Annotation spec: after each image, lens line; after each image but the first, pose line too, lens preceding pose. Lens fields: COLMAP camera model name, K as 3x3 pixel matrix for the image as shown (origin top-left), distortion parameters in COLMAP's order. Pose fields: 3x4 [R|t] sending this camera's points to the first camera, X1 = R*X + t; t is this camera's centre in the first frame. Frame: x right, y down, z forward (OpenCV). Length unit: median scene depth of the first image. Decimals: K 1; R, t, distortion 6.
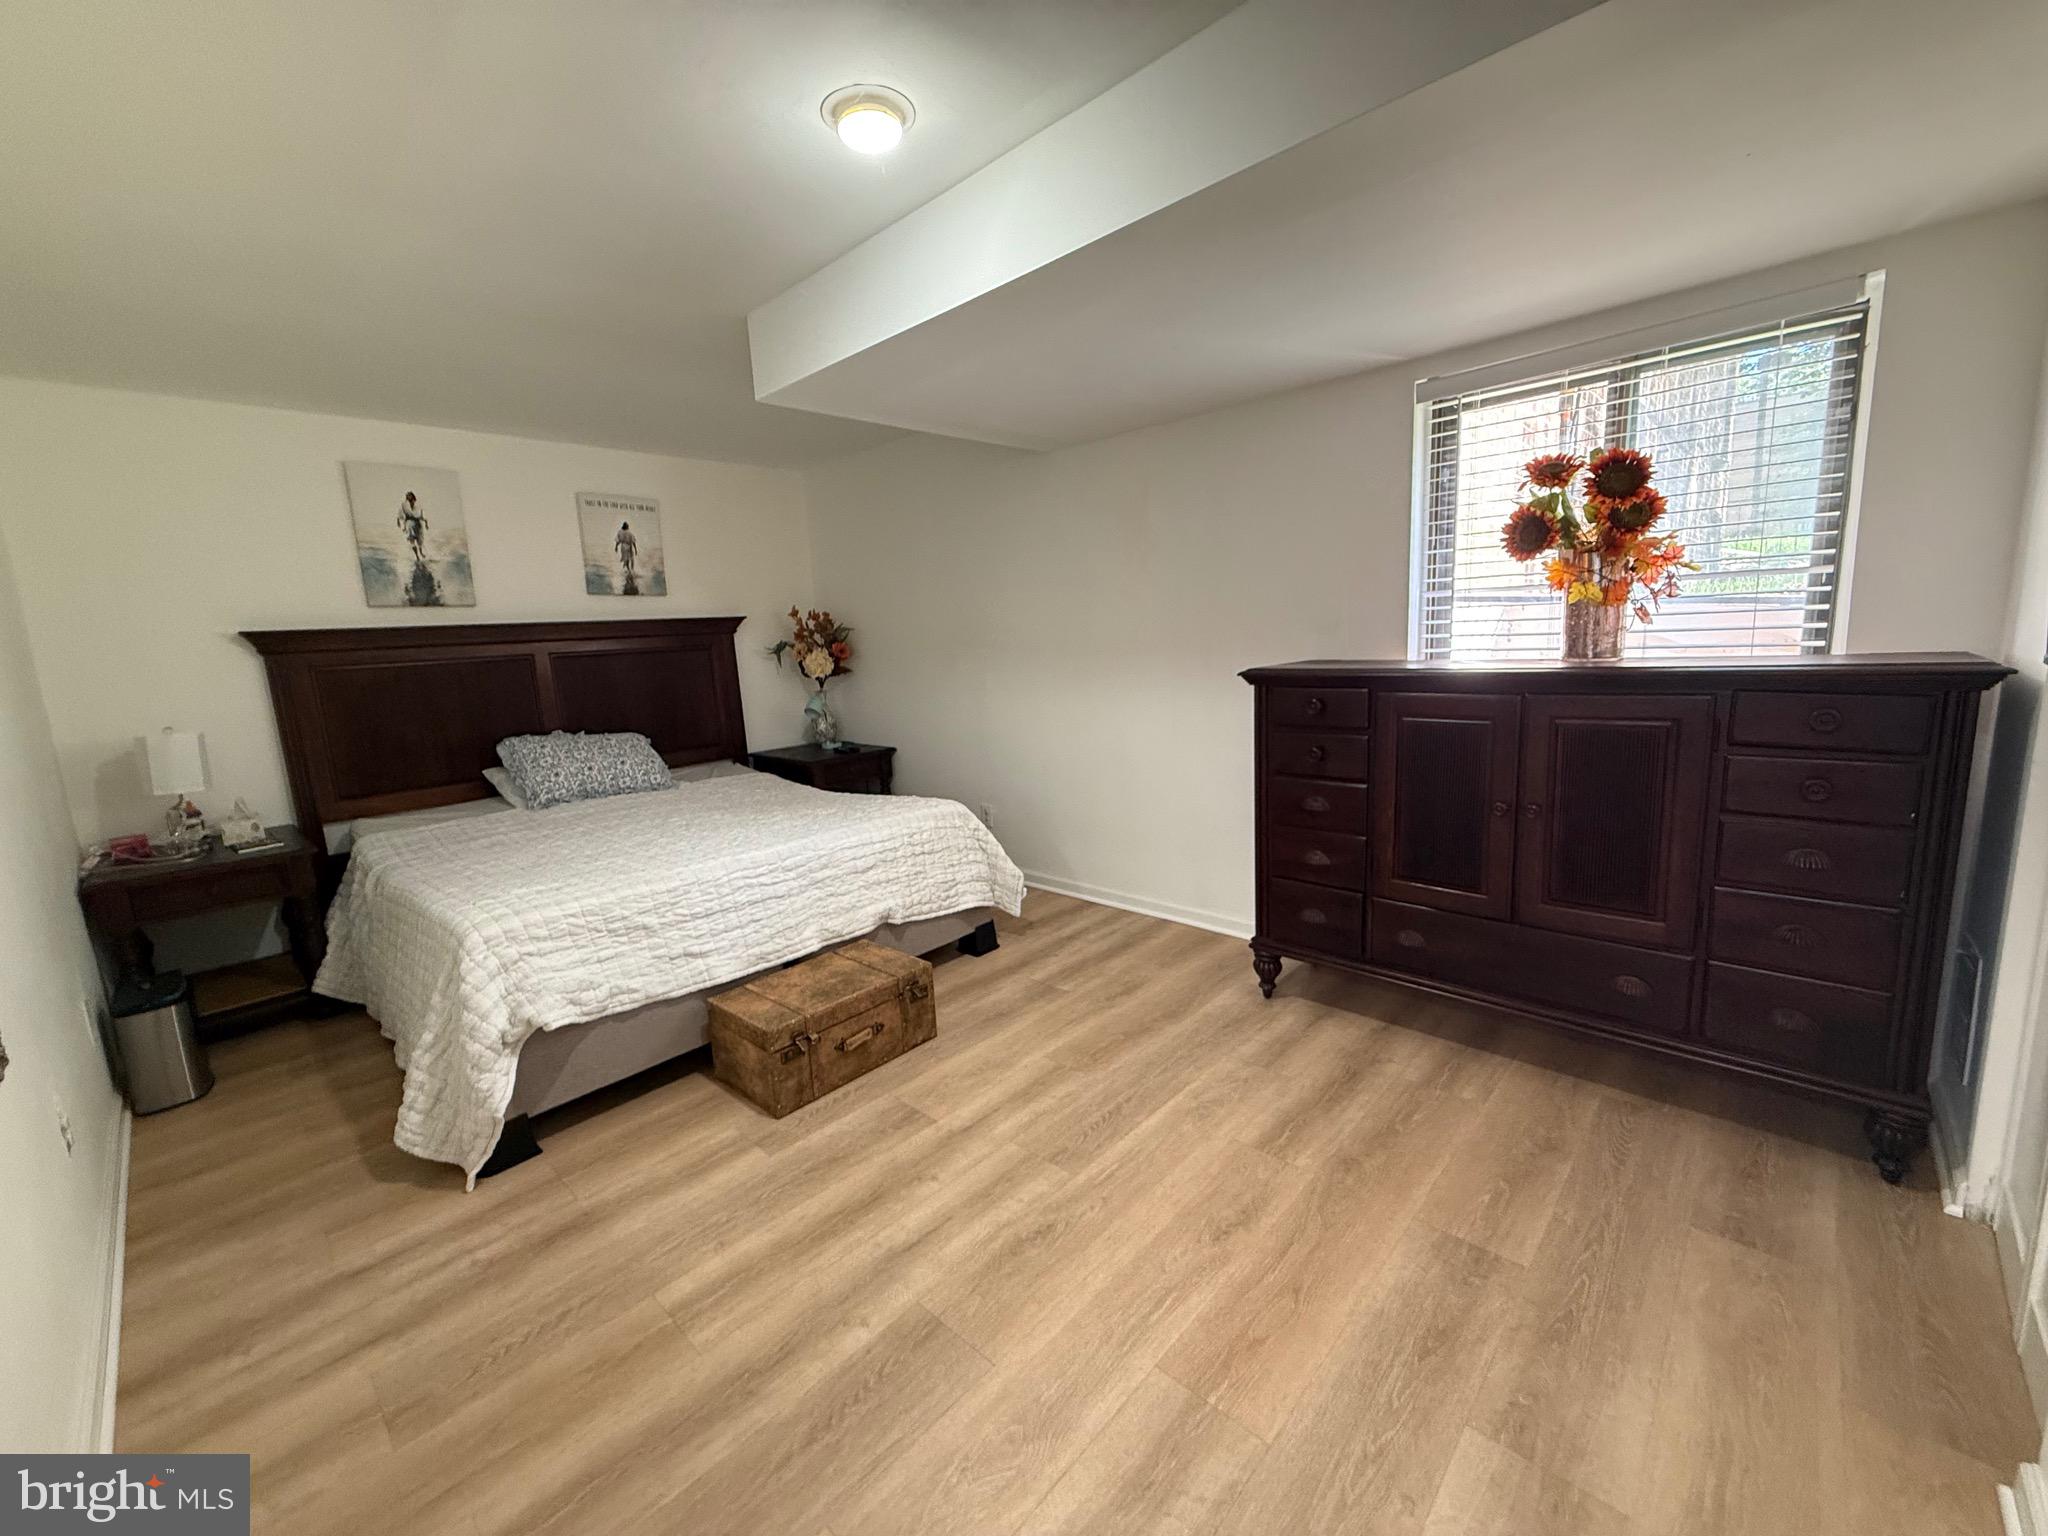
lens RADIAL K [[810.1, 0, 1023.7], [0, 810.1, 767.2], [0, 0, 1]] dist [-0.000356, 0.001298]
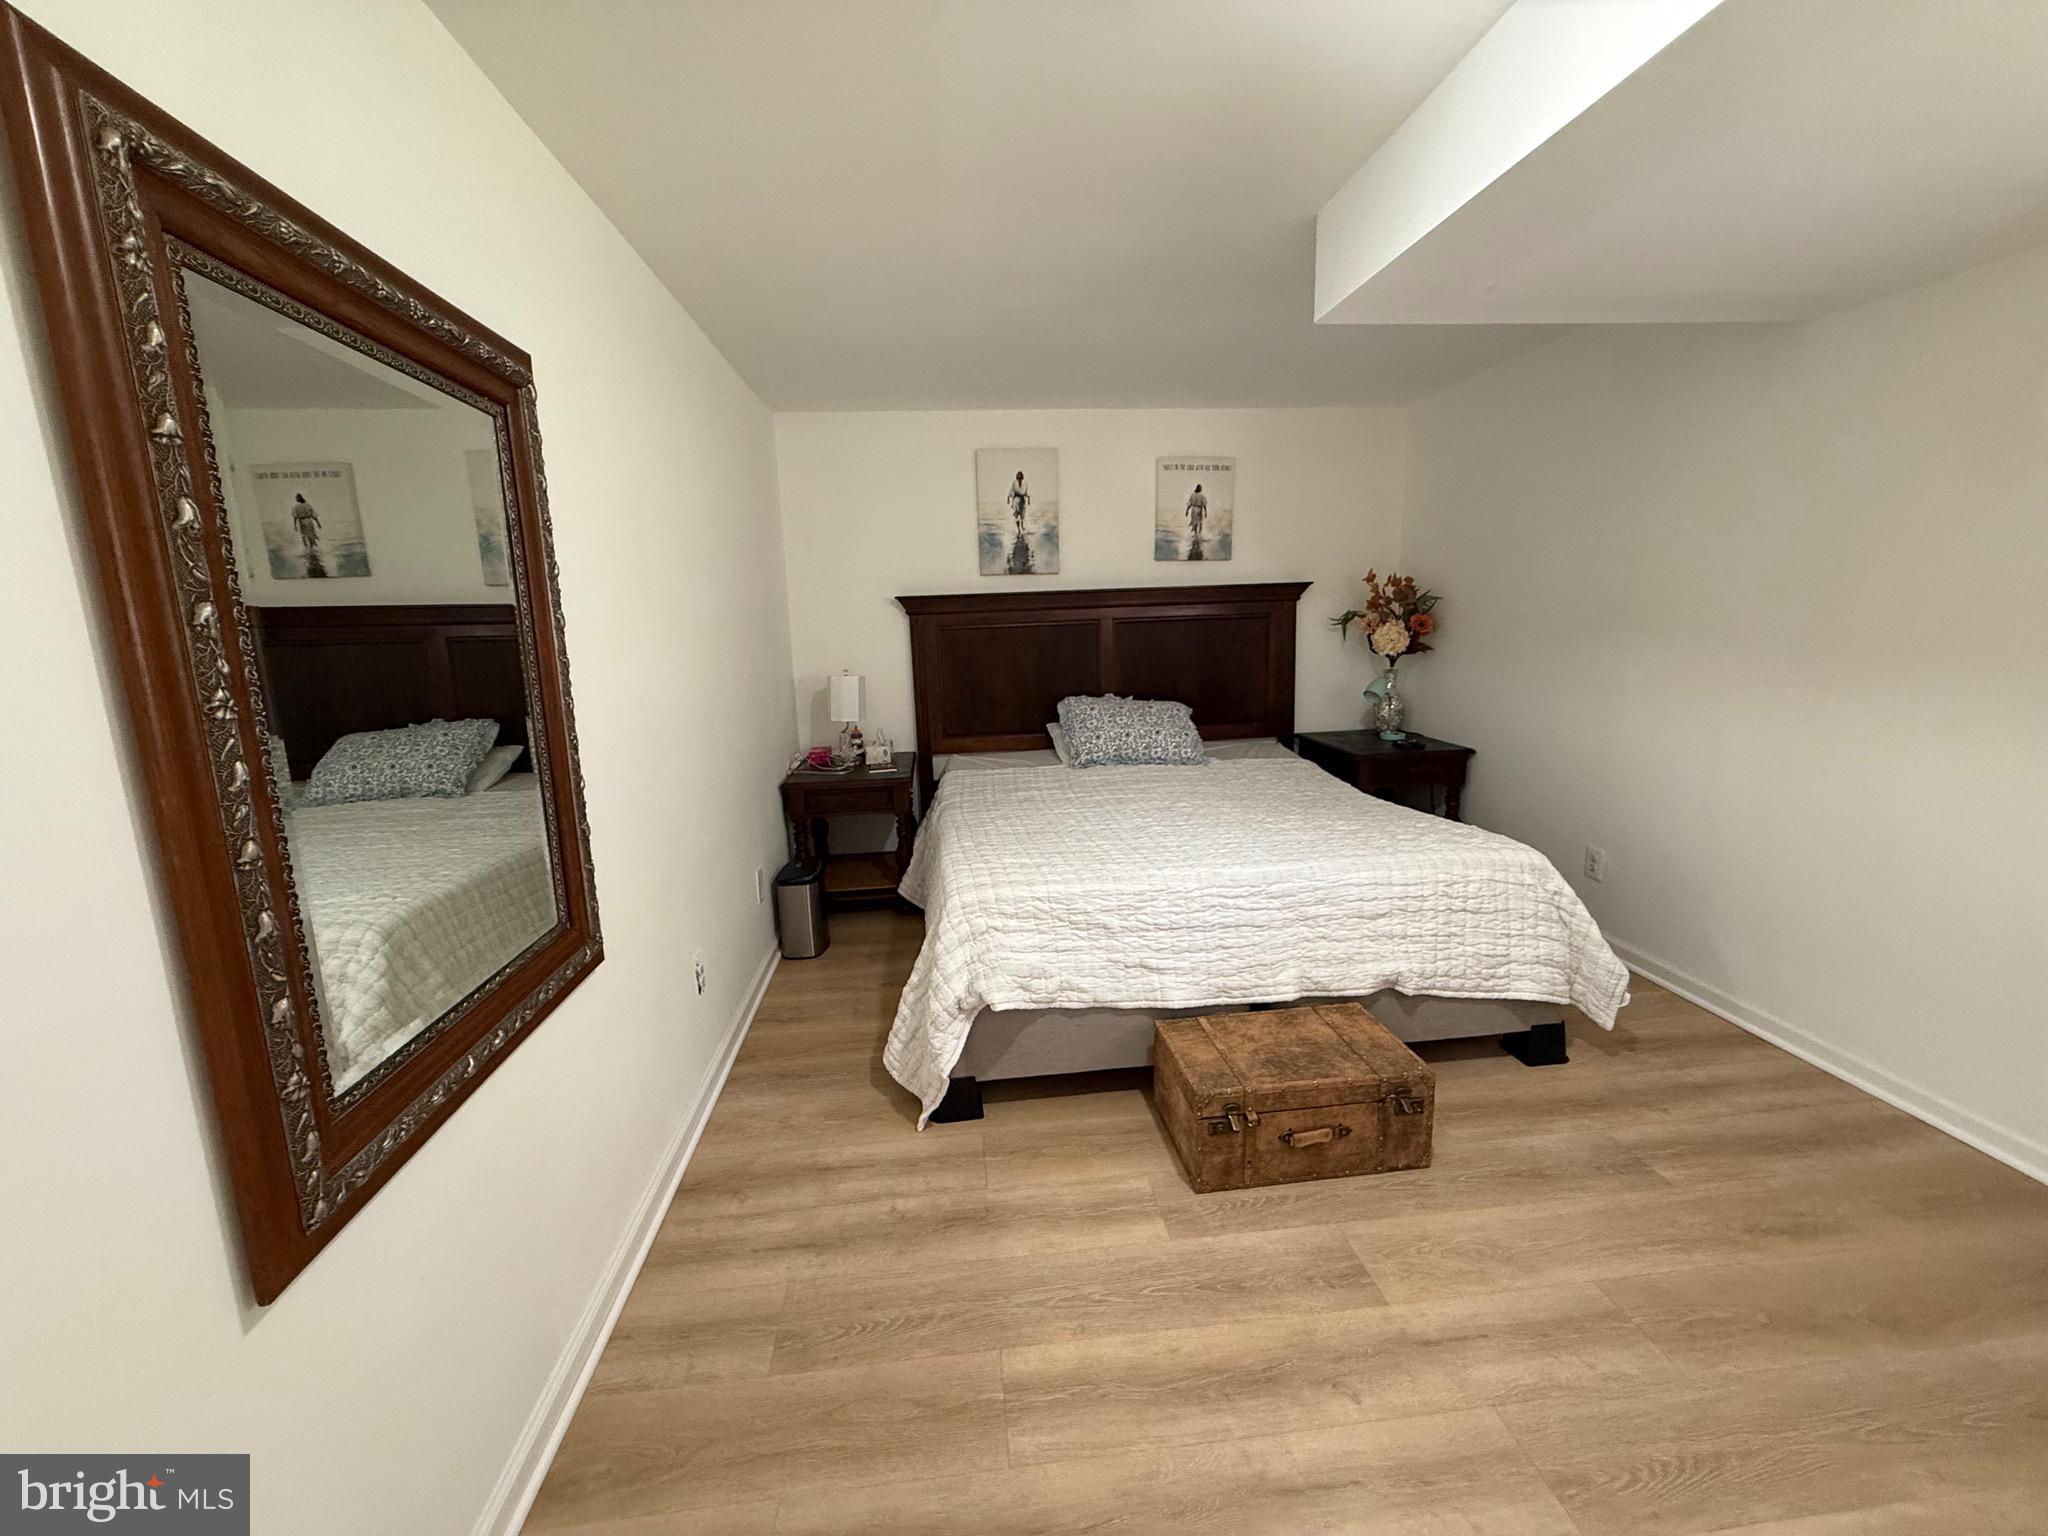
lens RADIAL K [[810.1, 0, 1026.9], [0, 810.1, 762.8], [0, 0, 1]] dist [-0.000356, 0.001298]
pose [[0.755557, 0.149018, -0.637908, 0.033547], [-0.116111, 0.988828, 0.093469, -0.062596], [0.644710, 0.003447, 0.764419, 0.200655]]
